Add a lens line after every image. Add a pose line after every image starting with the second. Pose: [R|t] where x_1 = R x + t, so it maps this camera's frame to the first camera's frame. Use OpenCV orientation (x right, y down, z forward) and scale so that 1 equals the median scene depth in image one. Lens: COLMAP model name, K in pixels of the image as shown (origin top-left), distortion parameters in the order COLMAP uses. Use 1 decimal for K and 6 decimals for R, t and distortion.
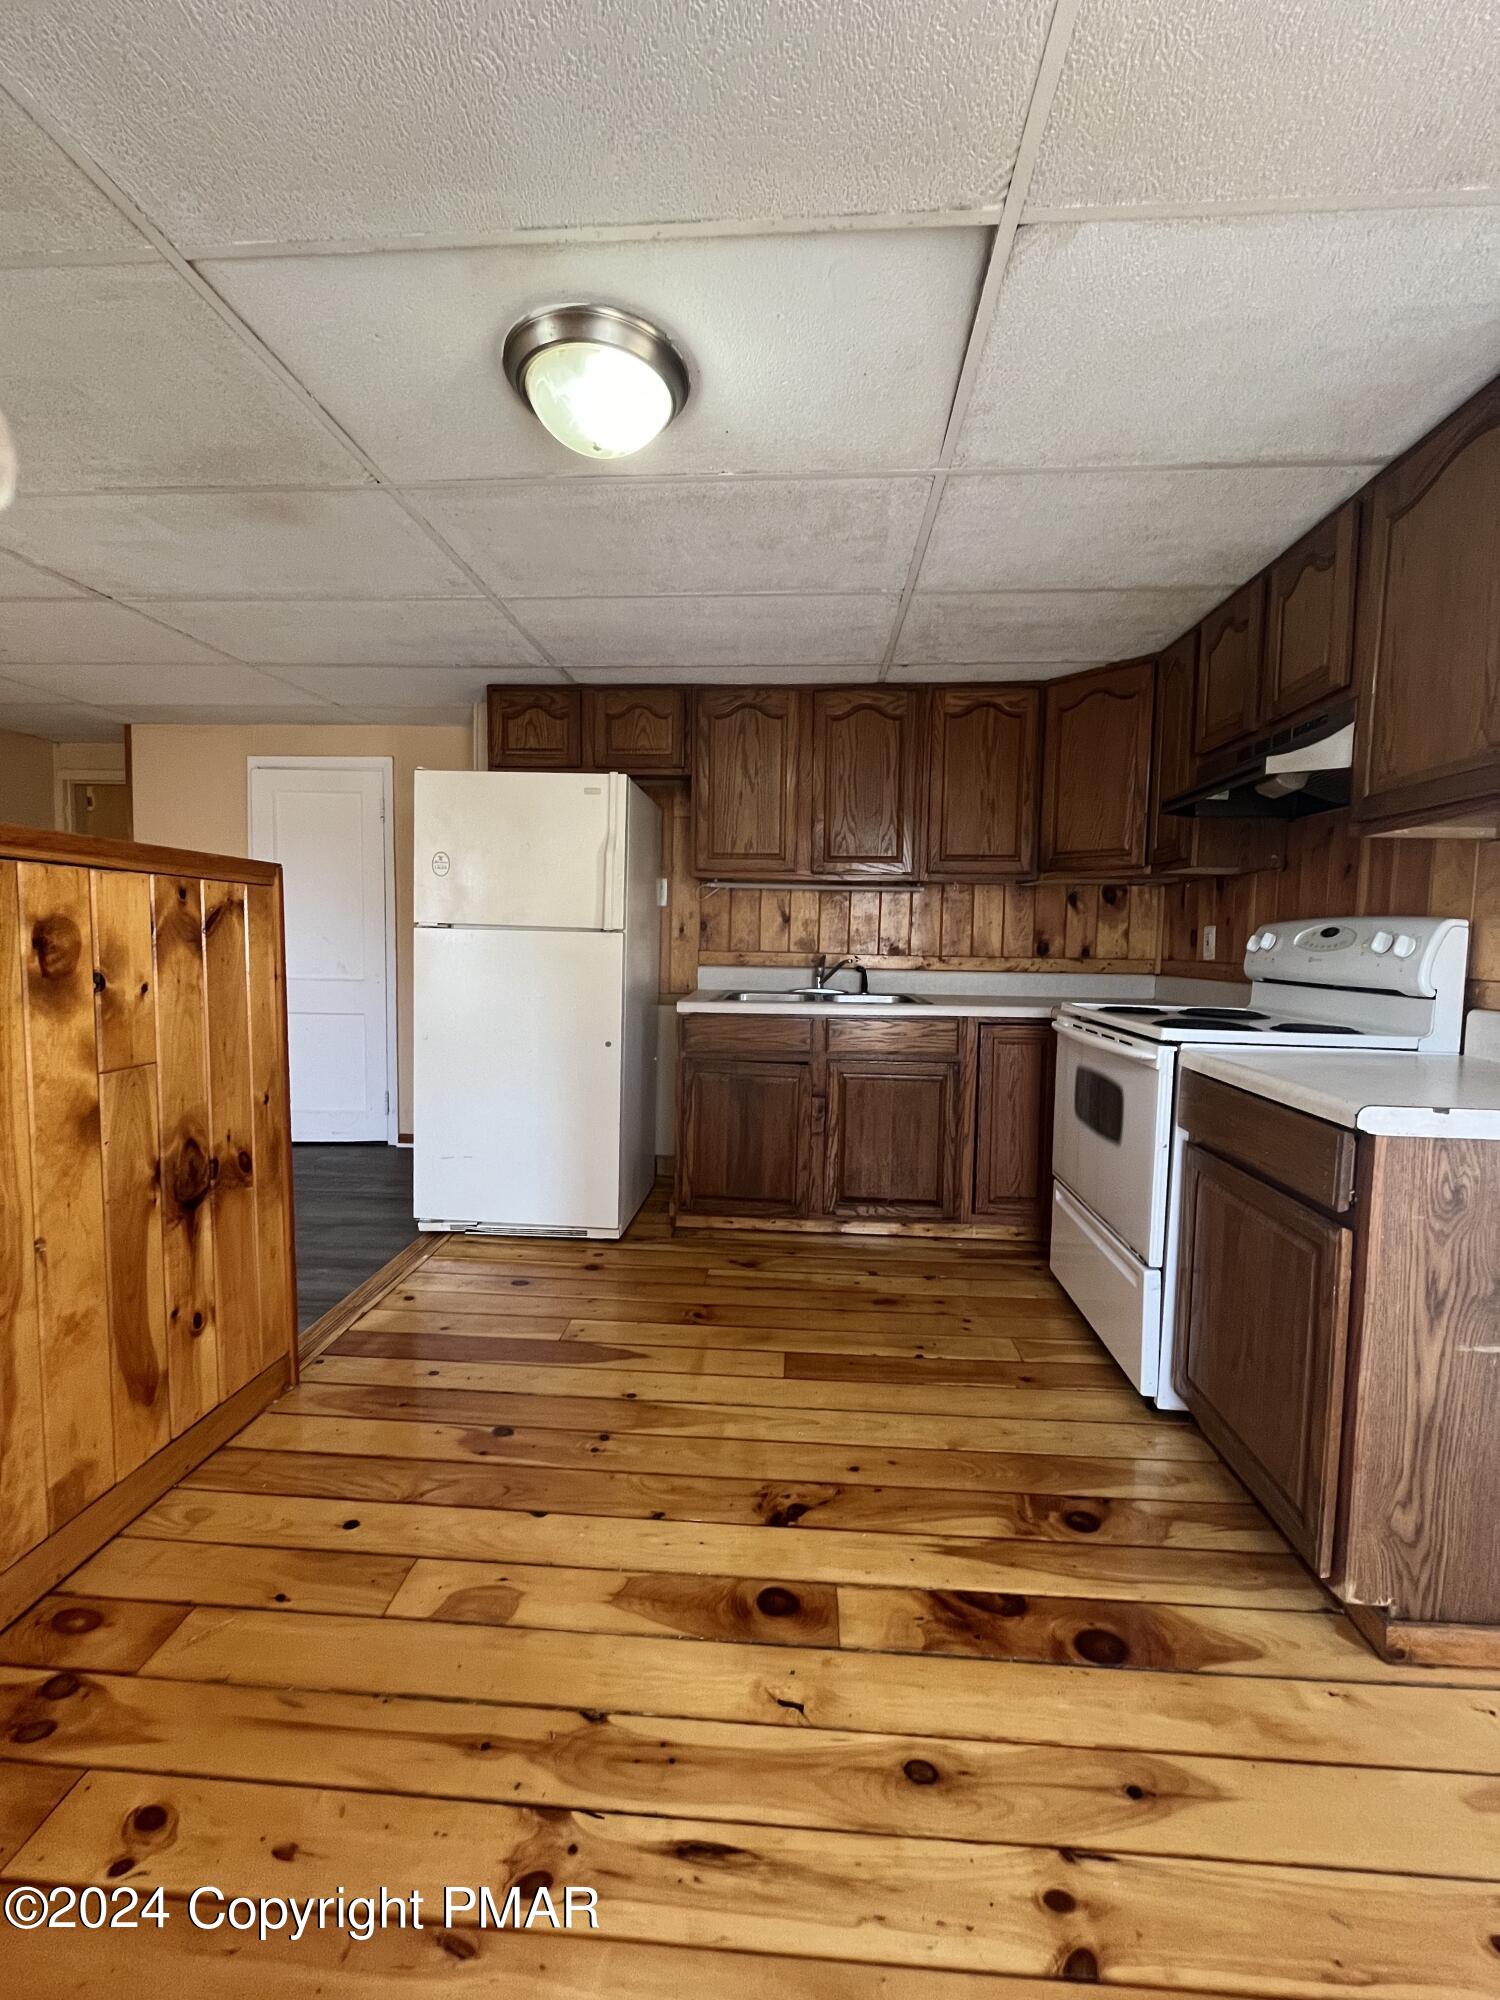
lens RADIAL K [[813.1, 0, 753.9], [0, 813.1, 993.1], [0, 0, 1]] dist [-0.000177, -0.000001]
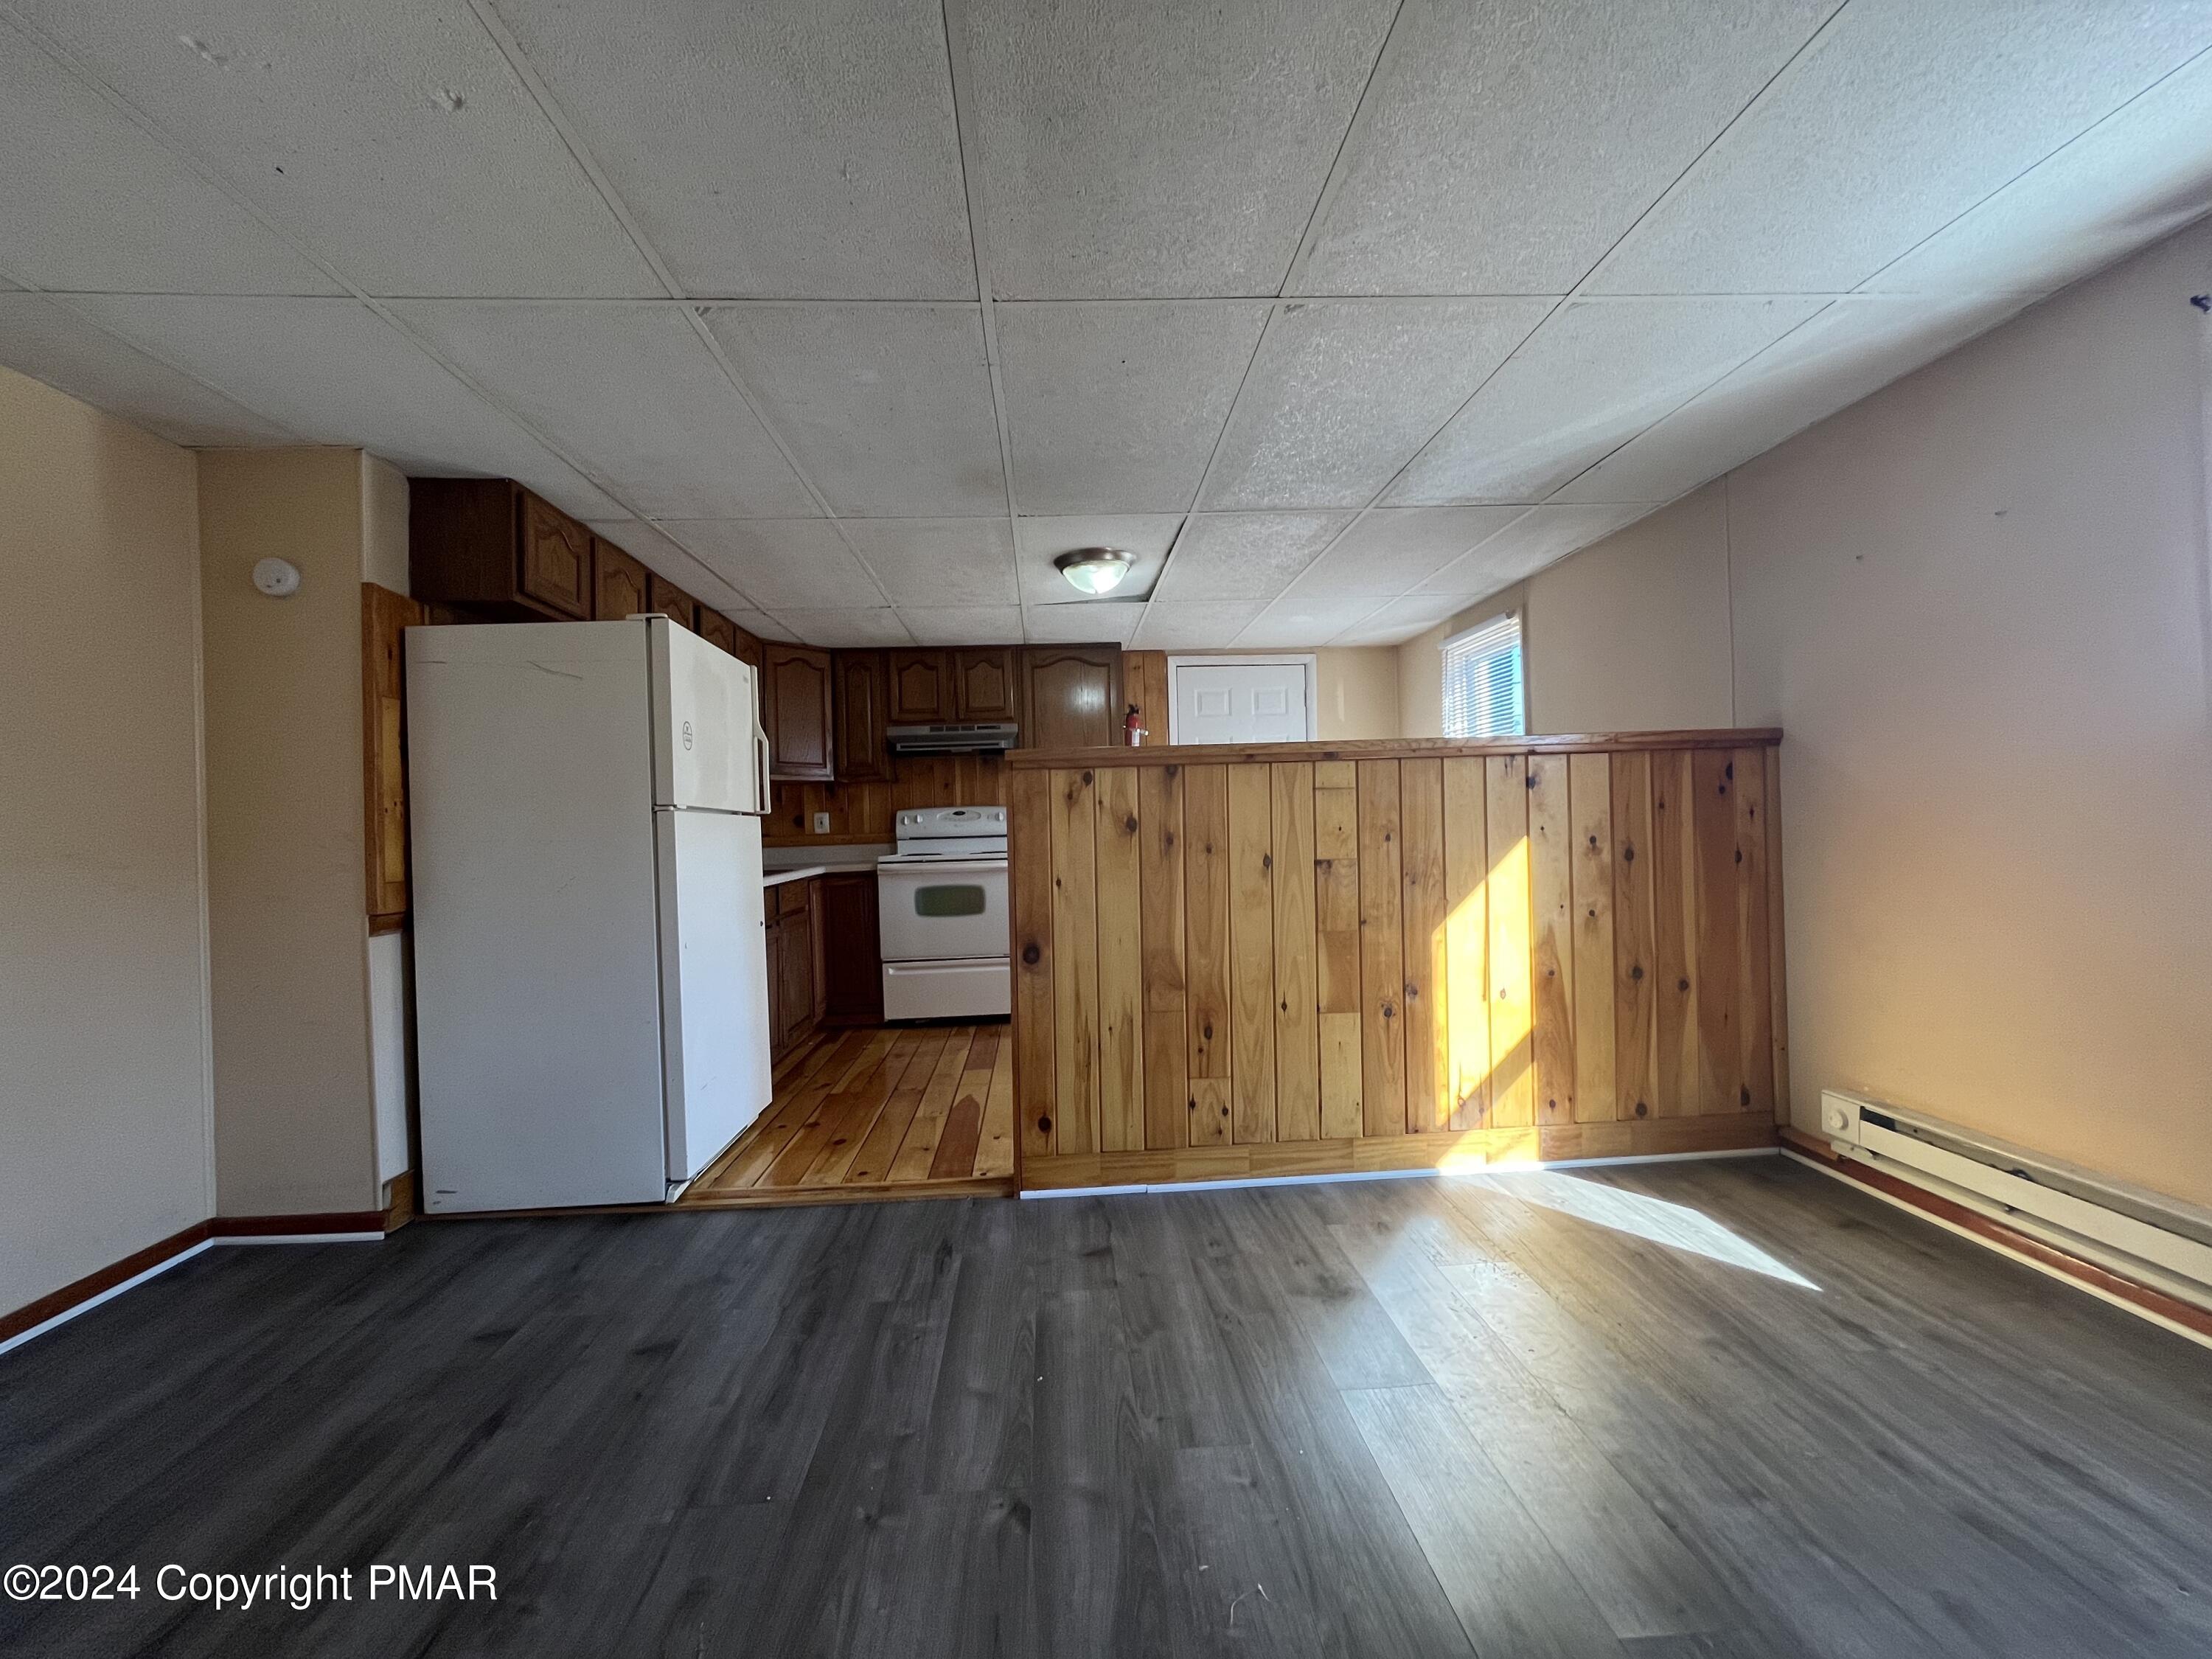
lens RADIAL K [[899.2, 0, 1101.8], [0, 899.2, 828.6], [0, 0, 1]] dist [-0.000177, -0.000001]
pose [[-0.119739, -0.011223, 0.992742, -1.700110], [0.105221, 0.994161, 0.023931, -0.047587], [-0.987214, 0.107322, -0.117859, 0.866675]]
